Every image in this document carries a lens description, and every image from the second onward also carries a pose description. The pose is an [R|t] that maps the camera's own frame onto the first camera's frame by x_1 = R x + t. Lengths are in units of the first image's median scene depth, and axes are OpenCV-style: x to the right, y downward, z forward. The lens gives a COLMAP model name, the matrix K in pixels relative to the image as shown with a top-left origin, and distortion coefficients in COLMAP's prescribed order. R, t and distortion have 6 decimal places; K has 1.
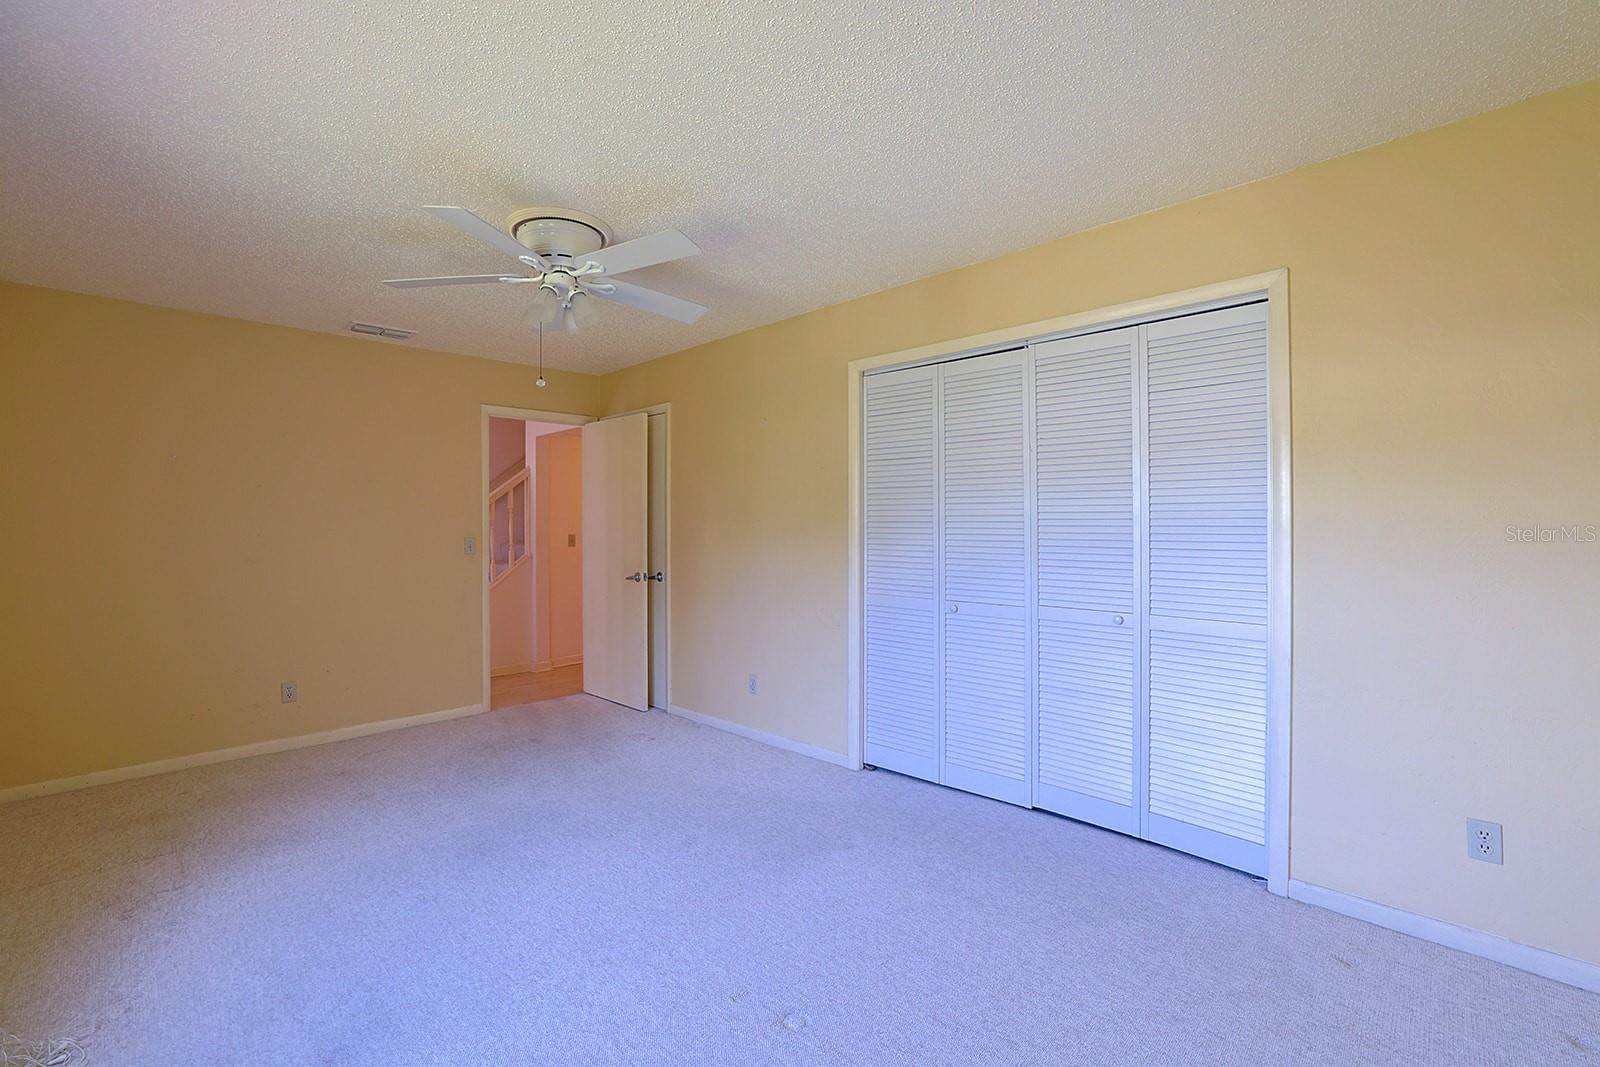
lens RADIAL K [[689.3, 0, 804.7], [0, 689.3, 524.9], [0, 0, 1]] dist [-0.037114, 0.012846]
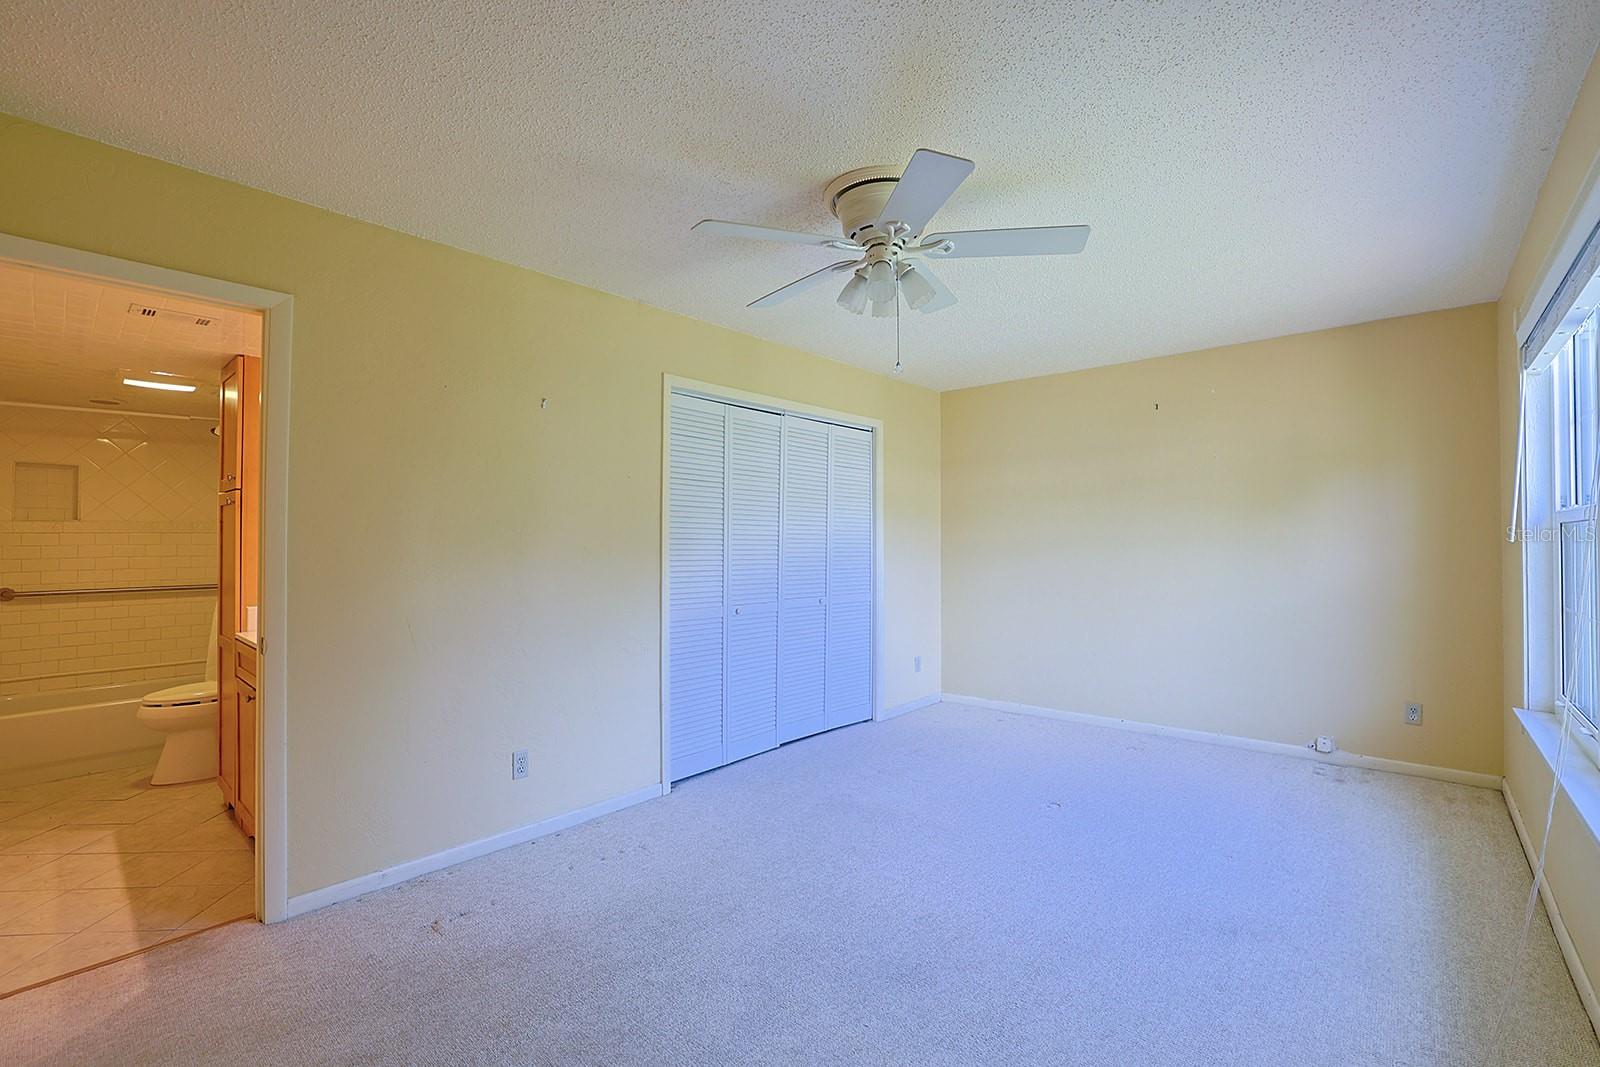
lens RADIAL K [[689.3, 0, 790.0], [0, 689.3, 530.7], [0, 0, 1]] dist [-0.037114, 0.012846]
pose [[-0.009922, 0.015766, 0.999826, -1.058574], [-0.004558, 0.999865, -0.015812, -0.000893], [-0.999940, -0.004714, -0.009849, 0.977578]]
